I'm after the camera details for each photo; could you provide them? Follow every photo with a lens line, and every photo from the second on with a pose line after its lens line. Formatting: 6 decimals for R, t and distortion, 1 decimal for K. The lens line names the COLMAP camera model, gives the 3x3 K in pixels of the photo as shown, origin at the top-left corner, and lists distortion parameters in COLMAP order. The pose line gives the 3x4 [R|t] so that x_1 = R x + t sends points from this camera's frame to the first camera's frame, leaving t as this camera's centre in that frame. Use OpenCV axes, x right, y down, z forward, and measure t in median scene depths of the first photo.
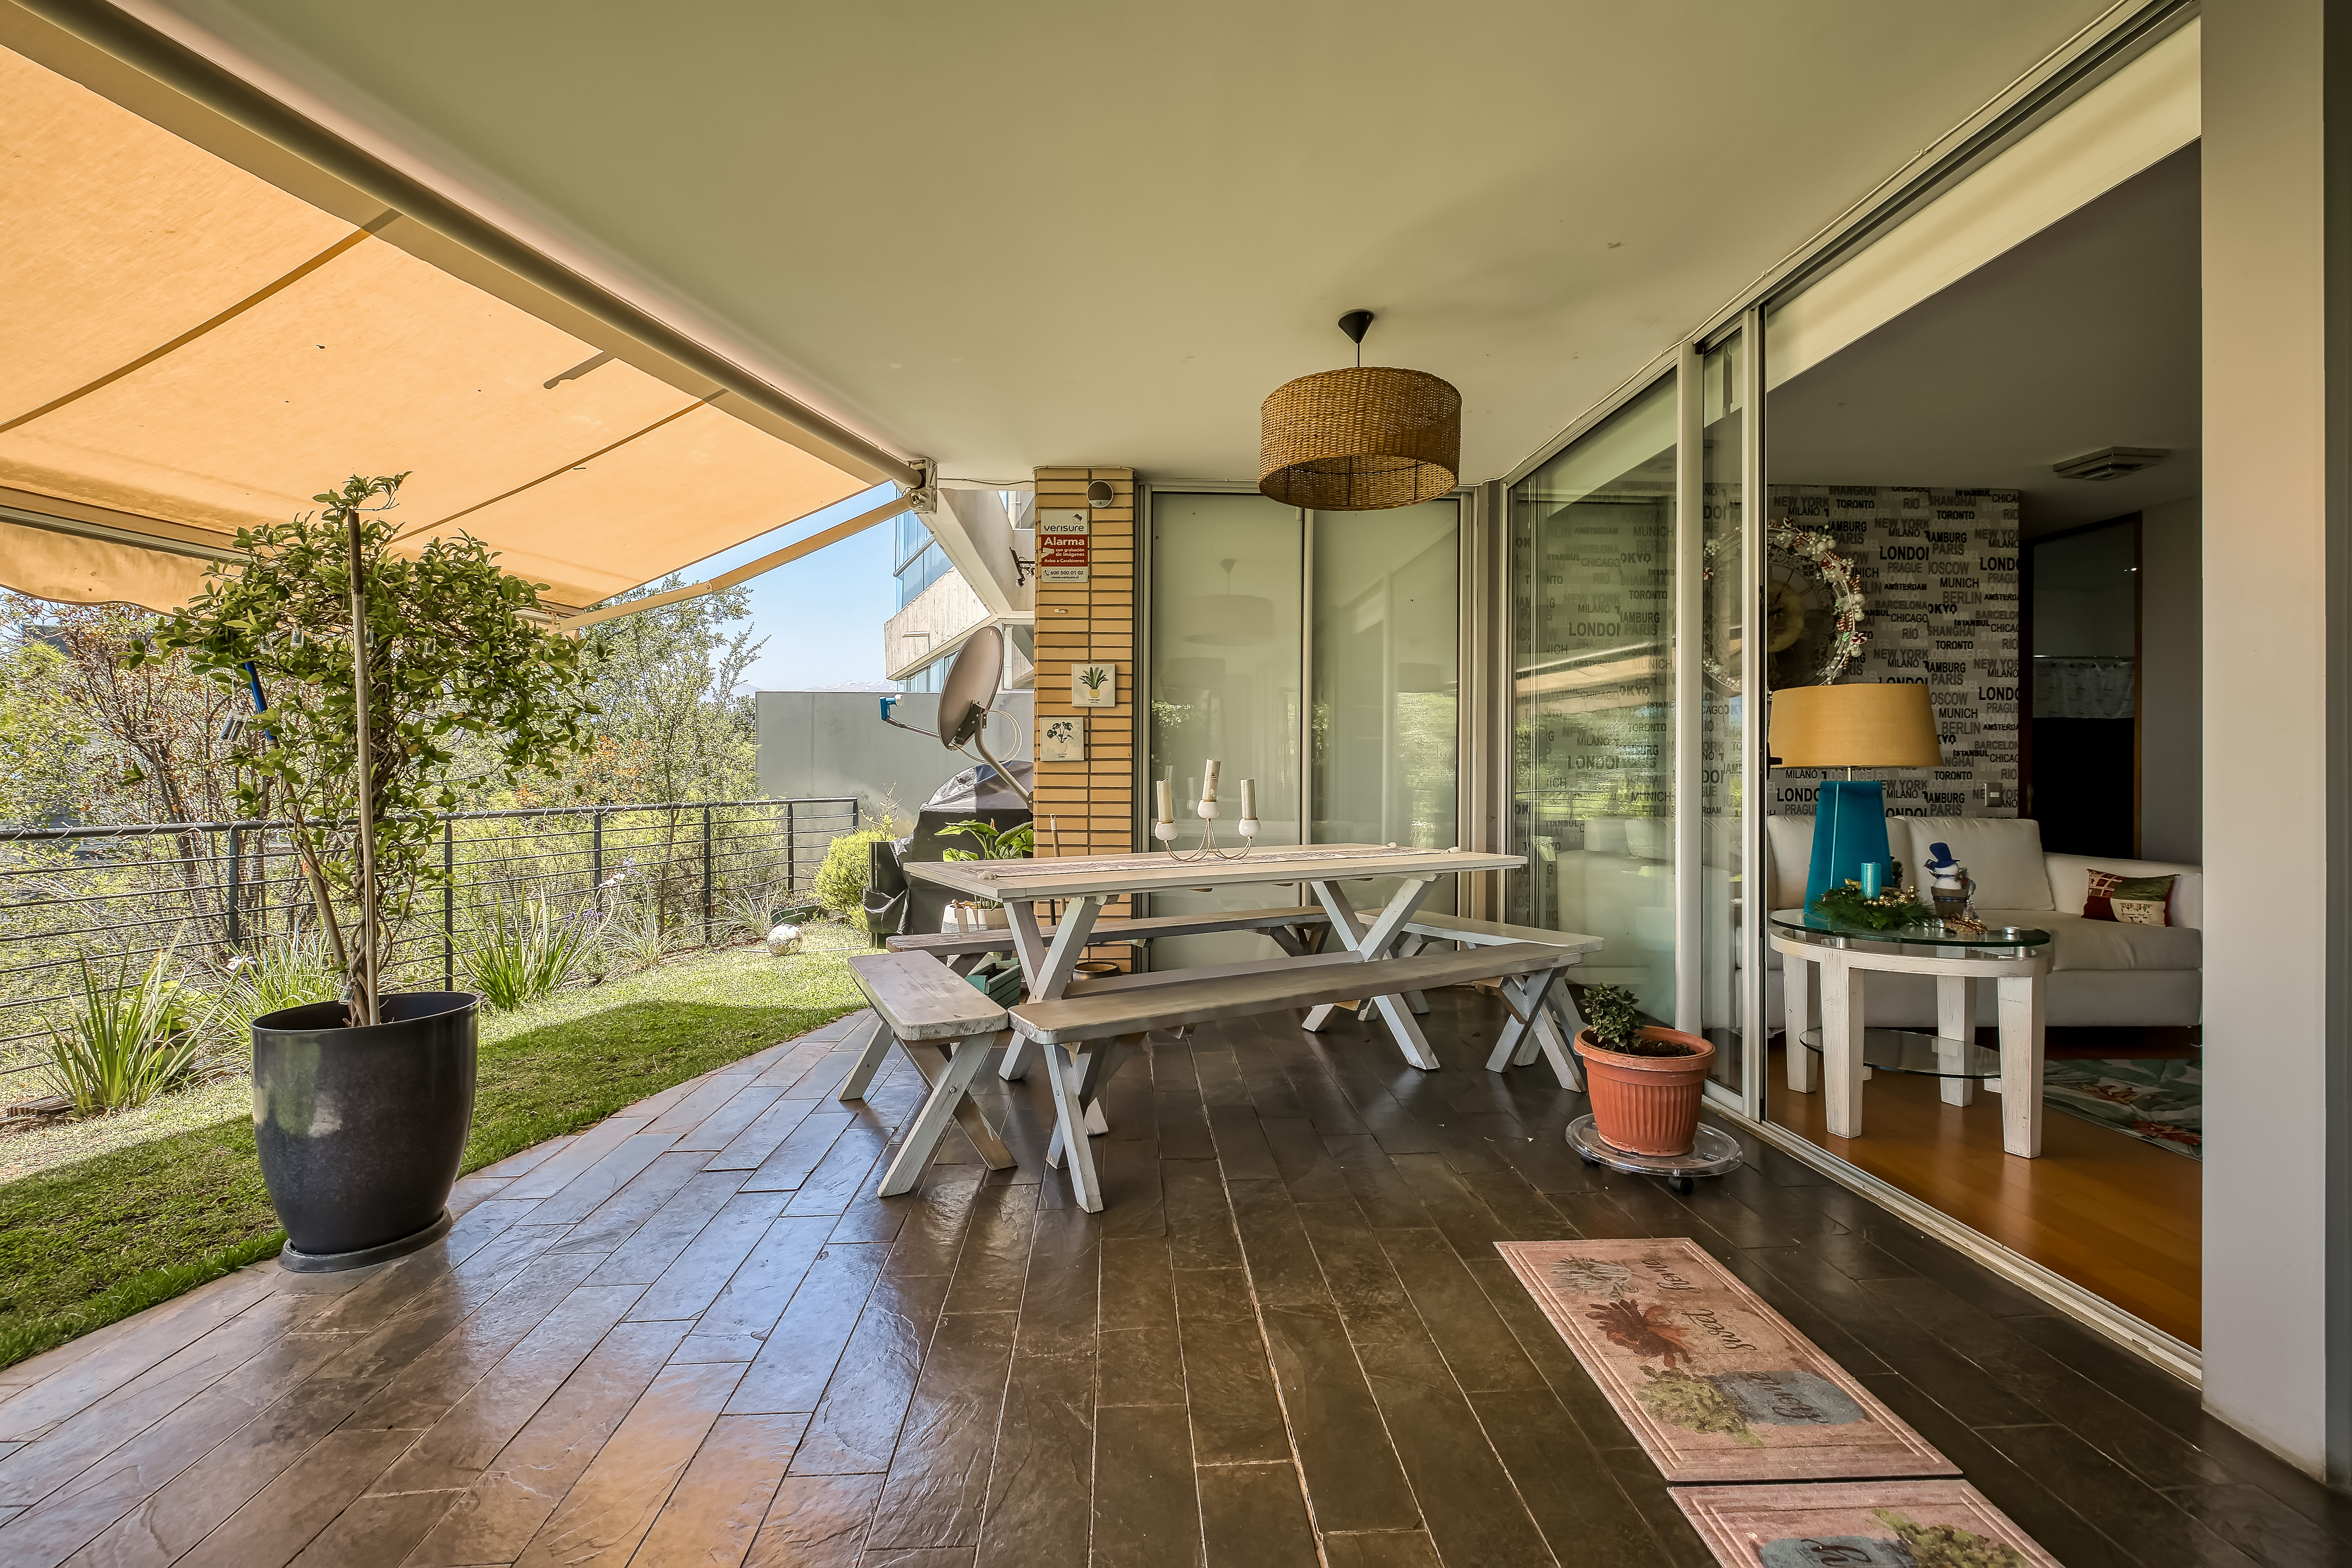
lens RADIAL K [[1000.7, 0, 1180.4], [0, 1000.7, 775.8], [0, 0, 1]] dist [-0.002512, -0.000025]
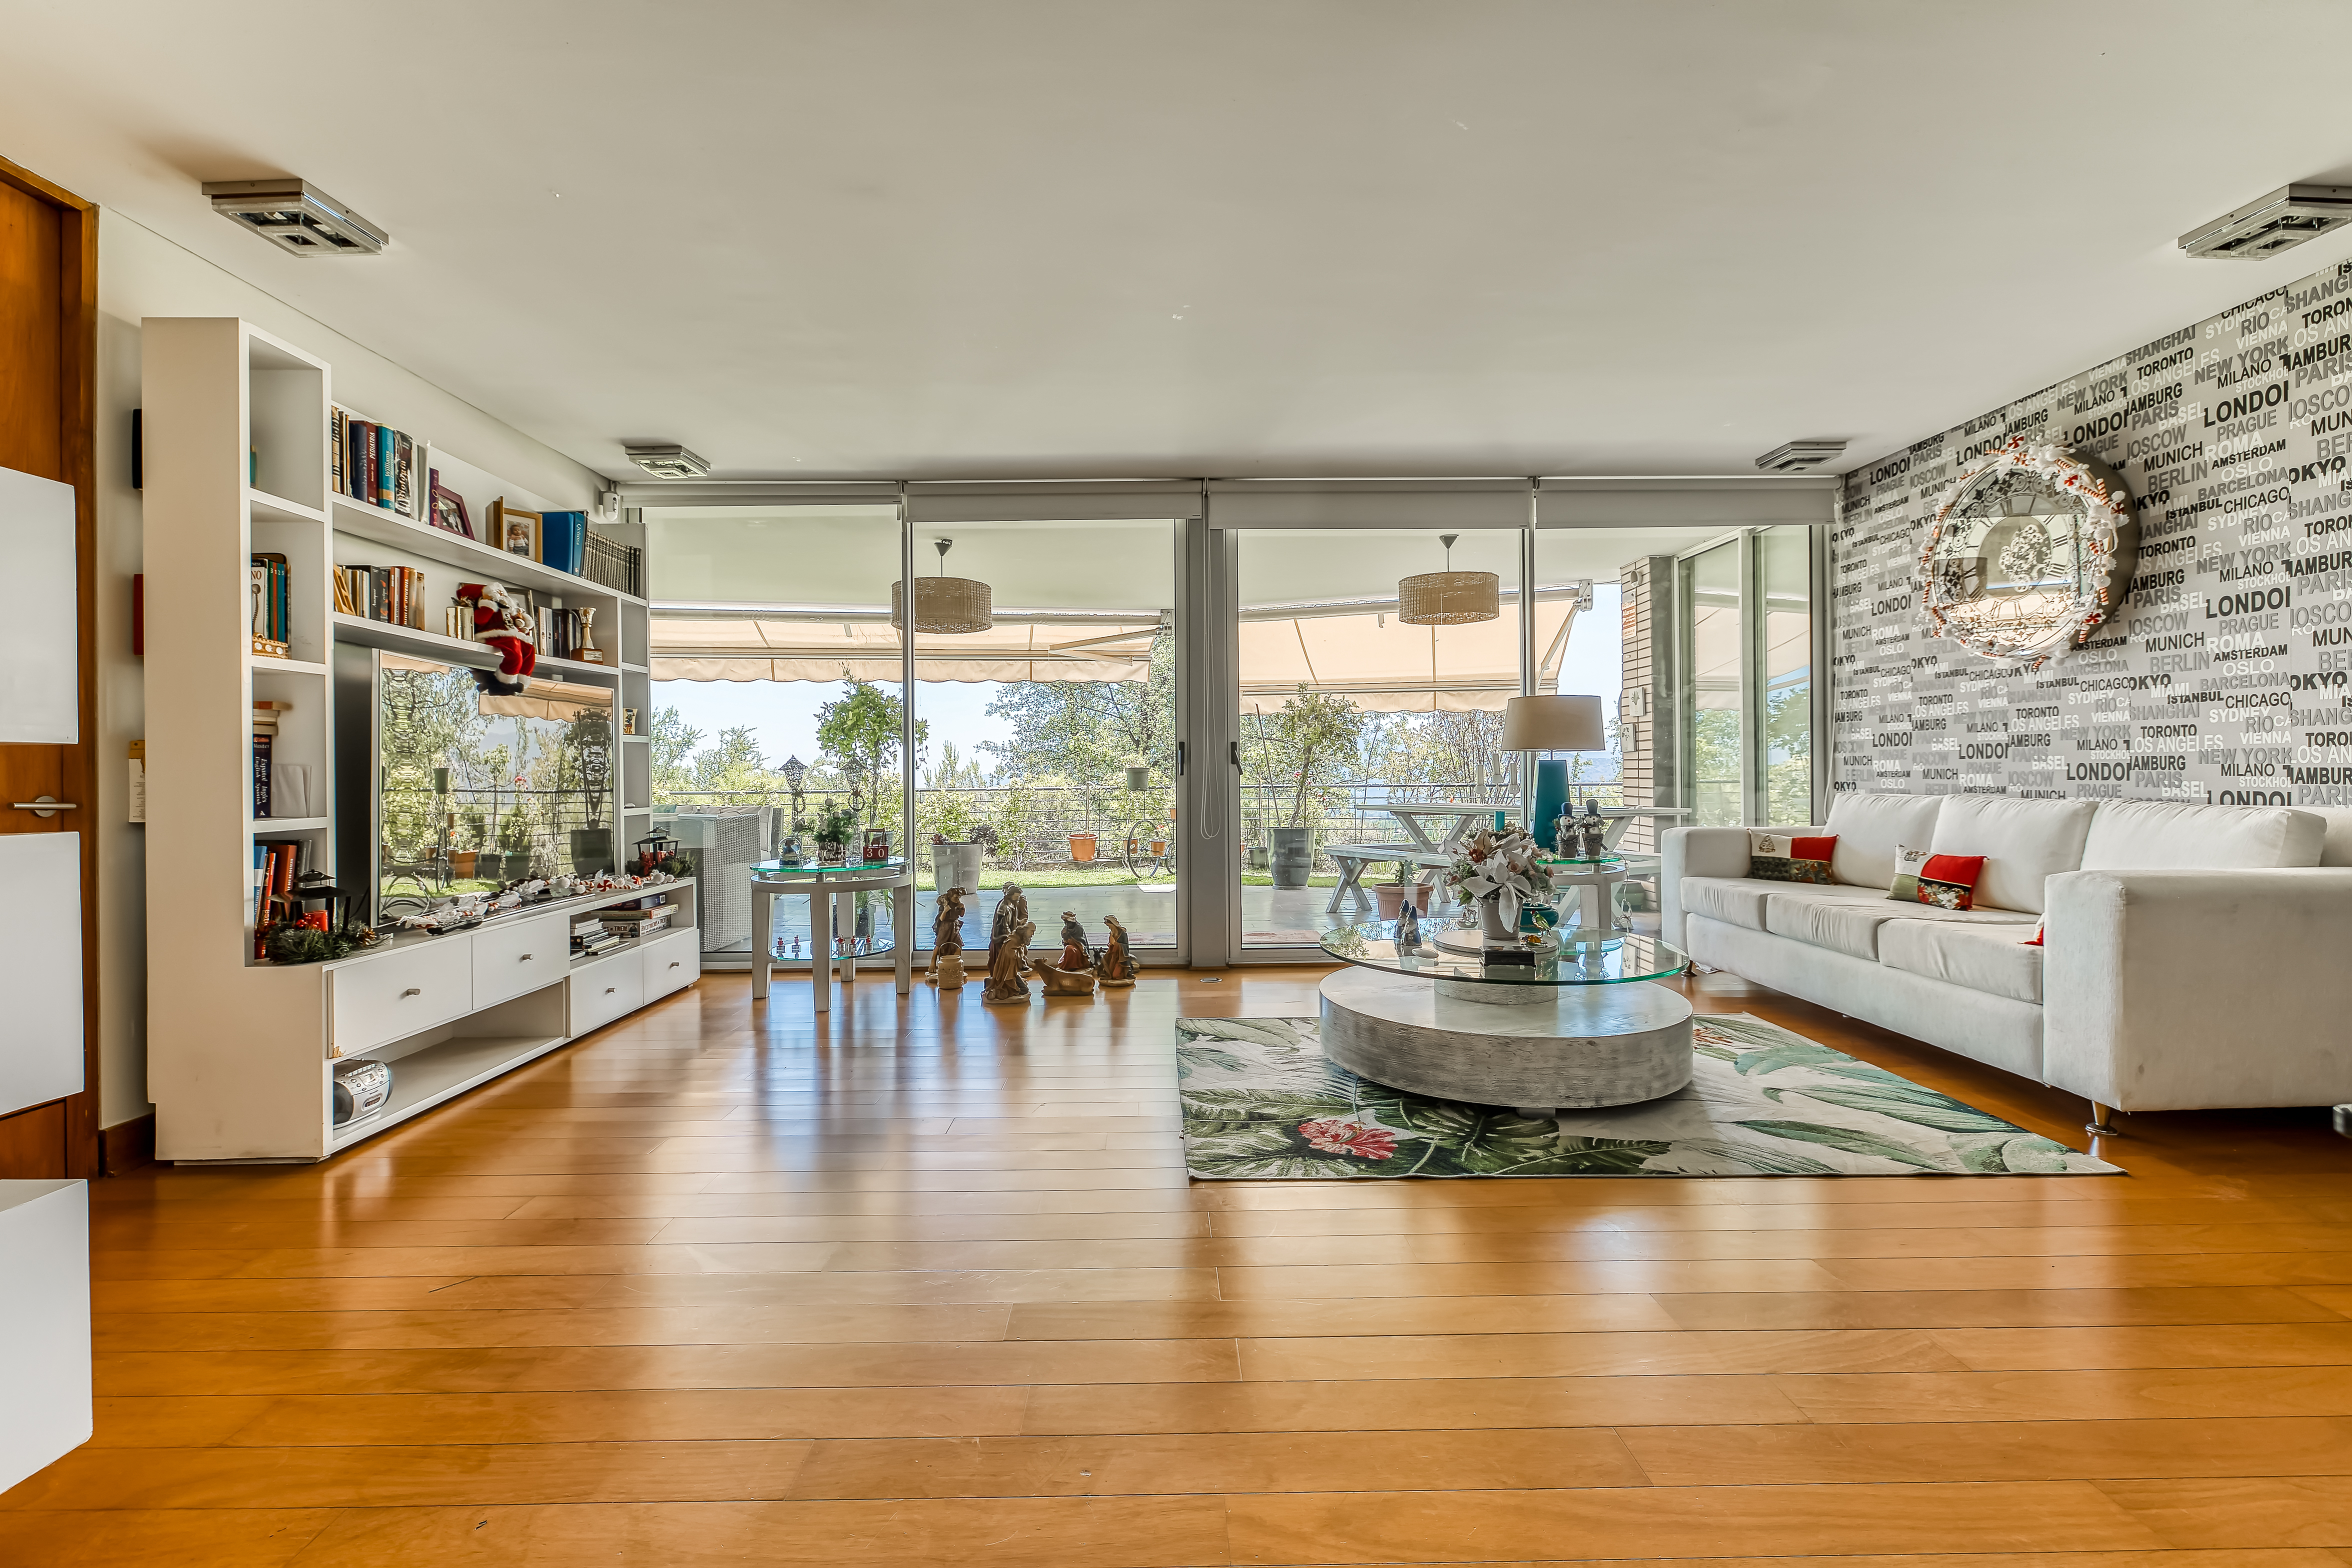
lens RADIAL K [[1000.7, 0, 1158.4], [0, 1000.7, 772.6], [0, 0, 1]] dist [-0.002512, -0.000025]
pose [[-0.036196, -0.003086, -0.999340, 1.407337], [0.011713, 0.999925, -0.003512, 0.013843], [0.999276, -0.011832, -0.036157, 0.305590]]
